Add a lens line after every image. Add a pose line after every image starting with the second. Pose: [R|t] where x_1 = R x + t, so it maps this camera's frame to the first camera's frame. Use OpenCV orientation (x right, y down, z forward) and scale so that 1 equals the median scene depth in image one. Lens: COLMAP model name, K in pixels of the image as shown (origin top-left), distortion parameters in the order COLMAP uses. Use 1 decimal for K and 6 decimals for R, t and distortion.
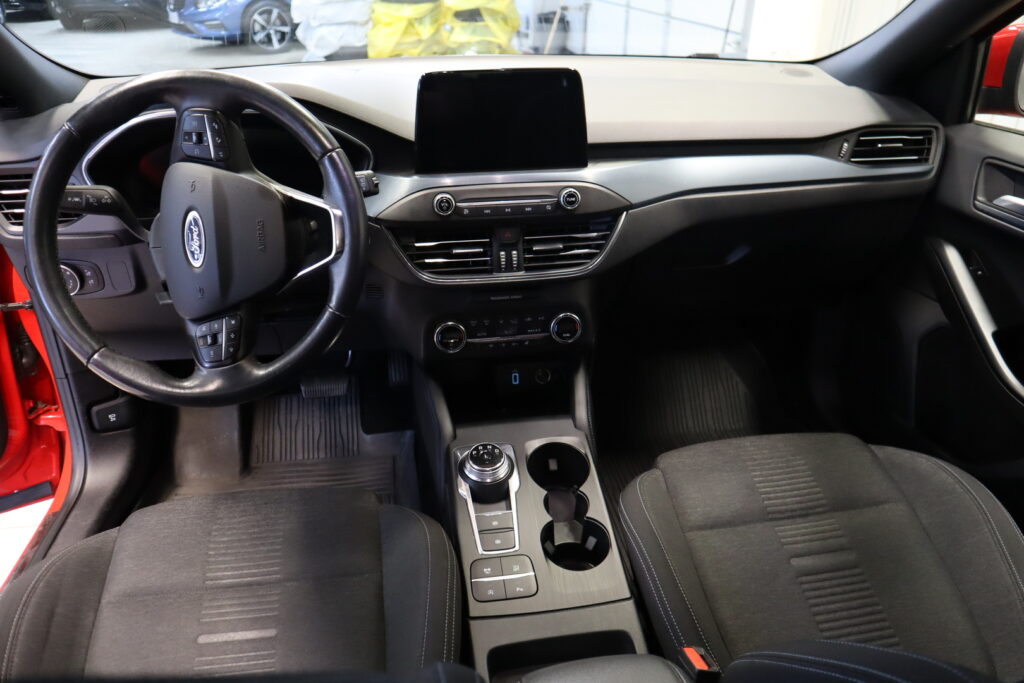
lens RADIAL K [[750.6, 0, 512.0], [0, 750.6, 341.5], [0, 0, 1]] dist [-0.002510, -0.000156]
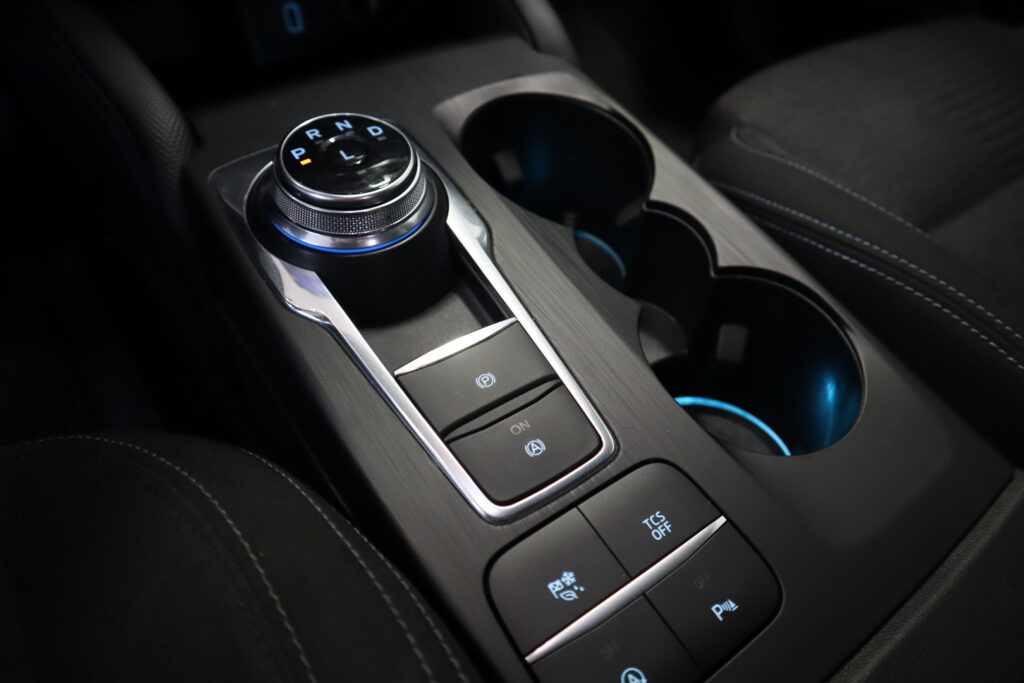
lens RADIAL K [[715.5, 0, 512.5], [0, 715.5, 325.3], [0, 0, 1]] dist [-0.150475, 0.077207]
pose [[0.889076, -0.293244, 0.351501, -0.083774], [0.188185, 0.934124, 0.303314, 0.137283], [-0.417290, -0.203521, 0.885691, 0.704297]]
